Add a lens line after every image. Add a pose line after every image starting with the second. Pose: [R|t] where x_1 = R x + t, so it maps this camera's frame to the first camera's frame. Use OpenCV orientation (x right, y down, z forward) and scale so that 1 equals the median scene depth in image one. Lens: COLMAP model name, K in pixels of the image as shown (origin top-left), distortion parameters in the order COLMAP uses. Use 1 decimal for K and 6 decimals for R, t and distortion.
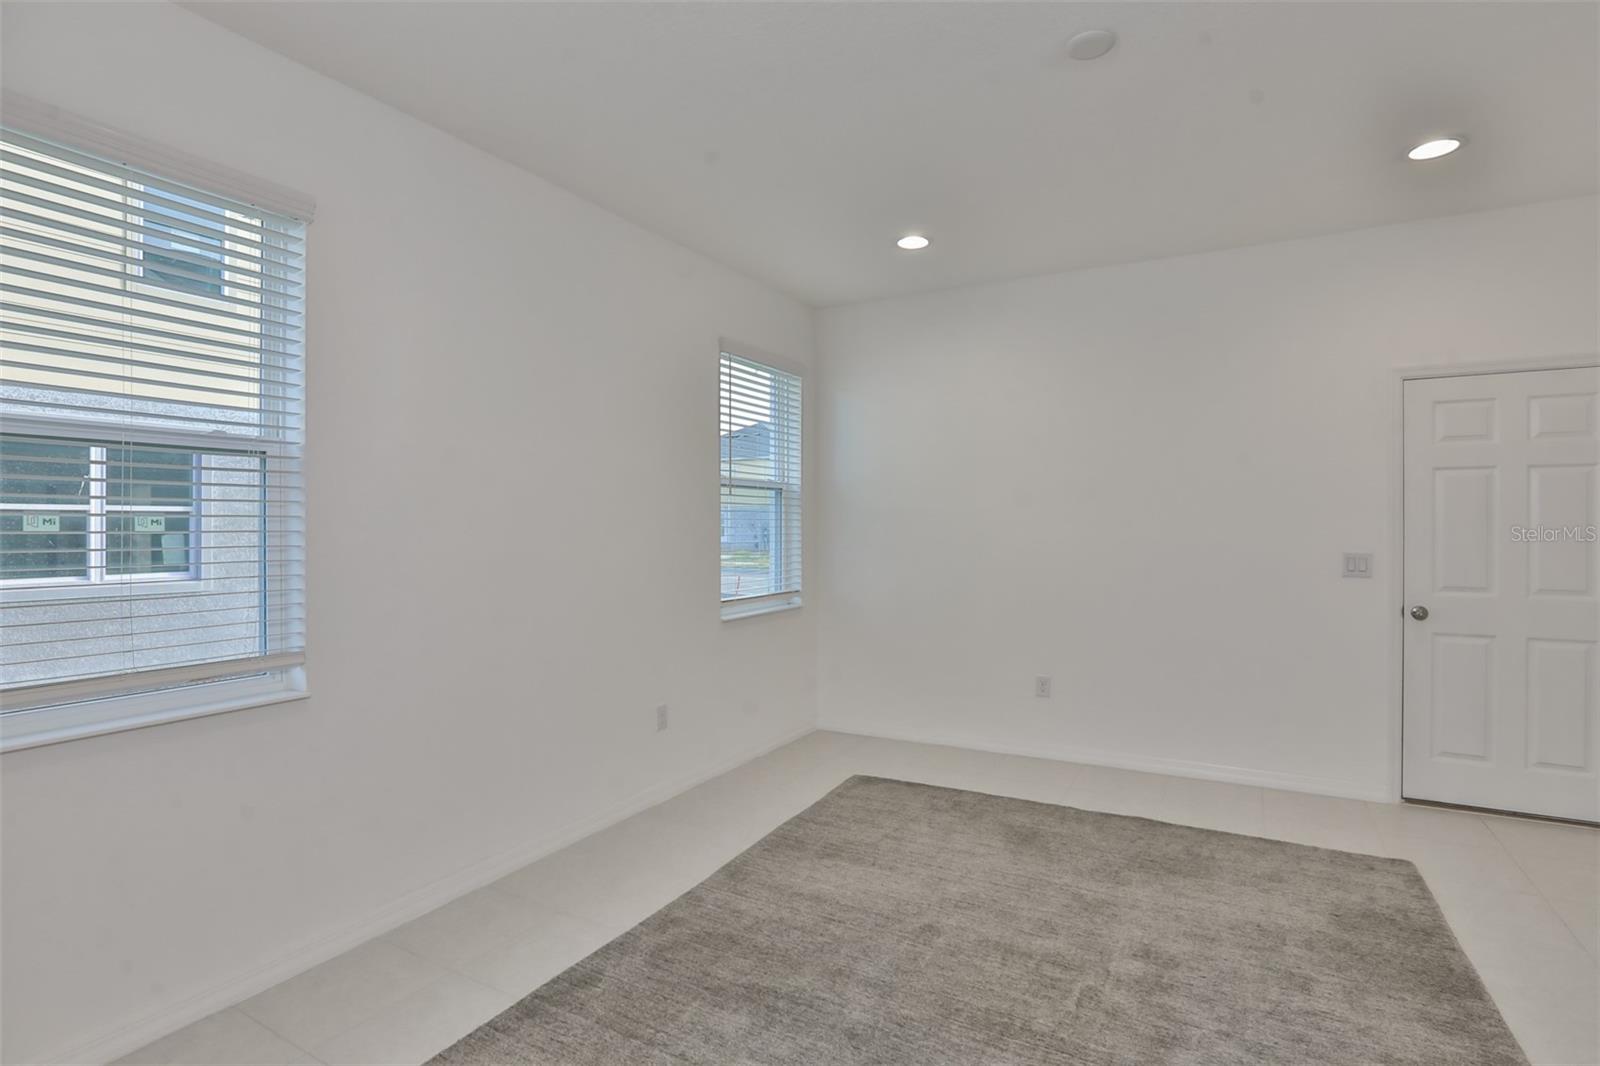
lens RADIAL K [[775.5, 0, 839.1], [0, 775.5, 524.8], [0, 0, 1]] dist [-0.048765, 0.012164]
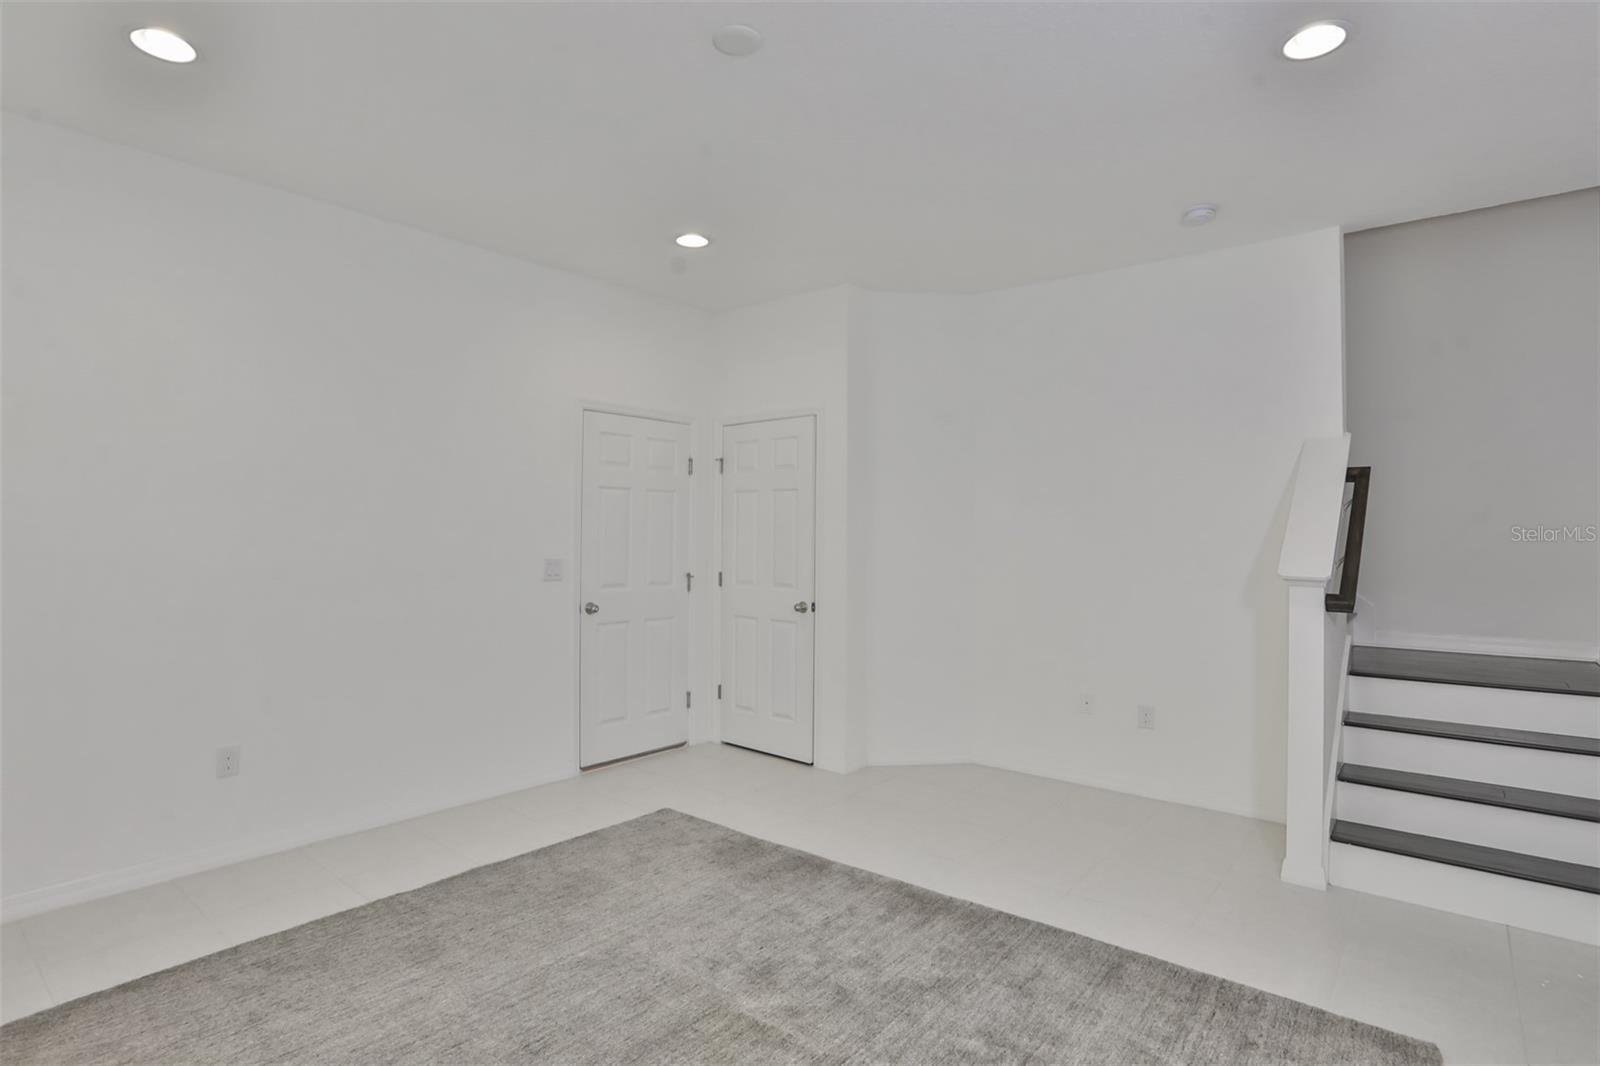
lens RADIAL K [[775.5, 0, 789.5], [0, 775.5, 534.2], [0, 0, 1]] dist [-0.048765, 0.012164]
pose [[0.220558, 0.010548, 0.975317, -0.358152], [-0.008521, 0.999924, -0.008888, 0.009263], [-0.975337, -0.006350, 0.220632, 0.445400]]
